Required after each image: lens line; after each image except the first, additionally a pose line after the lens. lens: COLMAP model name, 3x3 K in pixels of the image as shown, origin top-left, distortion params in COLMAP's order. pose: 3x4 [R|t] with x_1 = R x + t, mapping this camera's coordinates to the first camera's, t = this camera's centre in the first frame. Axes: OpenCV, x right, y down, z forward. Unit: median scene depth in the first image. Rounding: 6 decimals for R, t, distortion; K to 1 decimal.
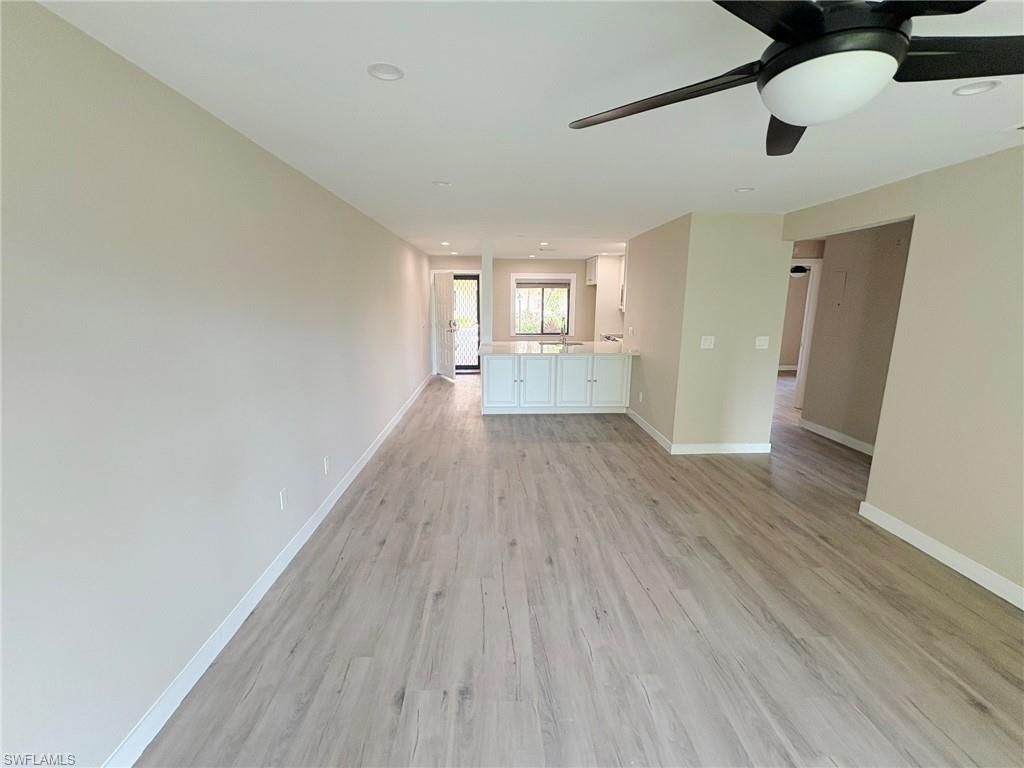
lens RADIAL K [[445.8, 0, 508.2], [0, 445.8, 384.3], [0, 0, 1]] dist [0.000511, 0.000129]
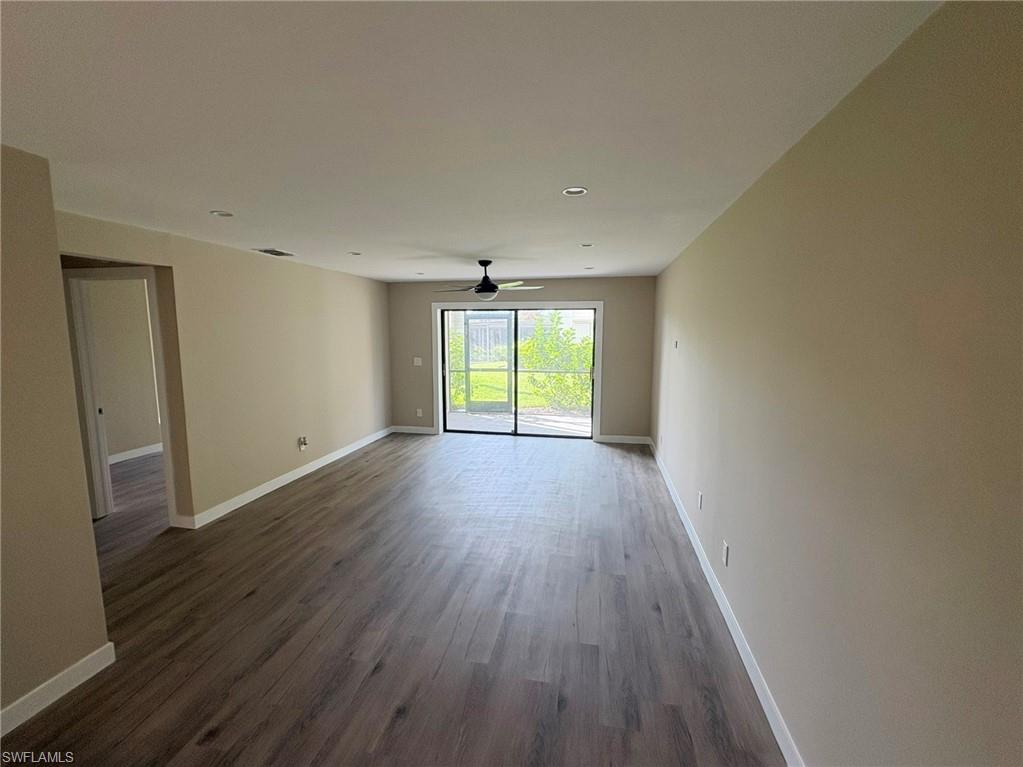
lens RADIAL K [[445.4, 0, 507.7], [0, 445.4, 383.8], [0, 0, 1]] dist [0.000511, 0.000129]
pose [[-0.973051, -0.031682, 0.228402, -0.220370], [0.040339, 0.951853, 0.303888, -0.381011], [-0.227033, 0.304912, -0.924924, 1.853031]]
